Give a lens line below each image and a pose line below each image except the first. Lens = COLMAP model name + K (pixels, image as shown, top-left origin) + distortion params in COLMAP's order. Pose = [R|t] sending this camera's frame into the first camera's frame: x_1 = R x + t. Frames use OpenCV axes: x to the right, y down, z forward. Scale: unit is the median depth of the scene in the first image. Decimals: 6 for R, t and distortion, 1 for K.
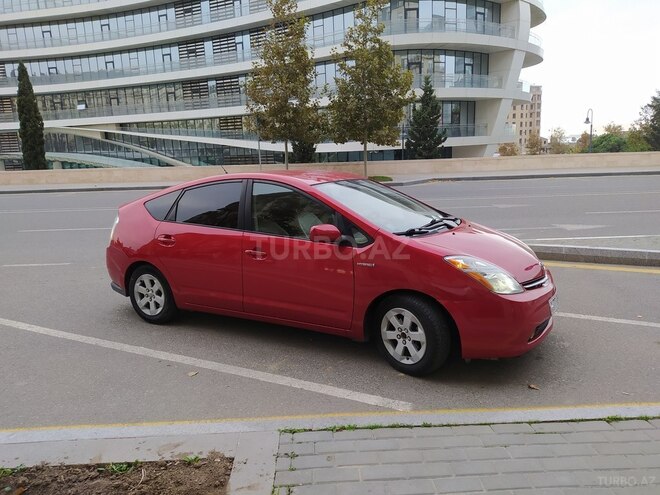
lens RADIAL K [[493.8, 0, 330.0], [0, 493.8, 247.5], [0, 0, 1]] dist [0.105675, -0.167722]
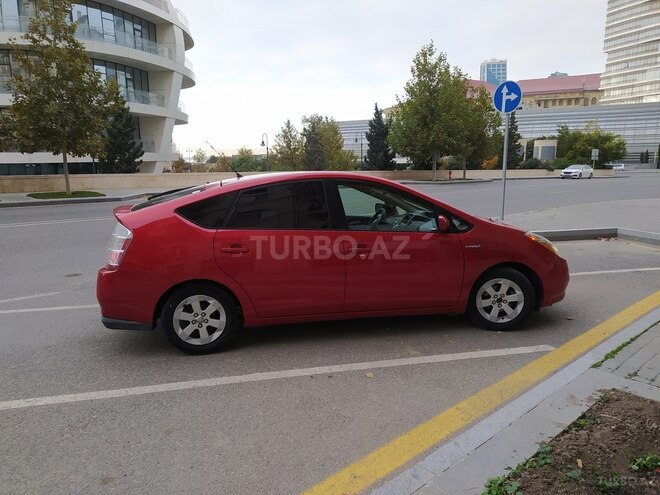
lens RADIAL K [[490.9, 0, 327.8], [0, 490.9, 254.1], [0, 0, 1]] dist [0.061519, -0.057409]
pose [[0.766964, -0.096122, 0.634451, -0.700645], [0.109754, 0.993798, 0.017887, -0.004726], [-0.632235, 0.055915, 0.772756, 0.229670]]
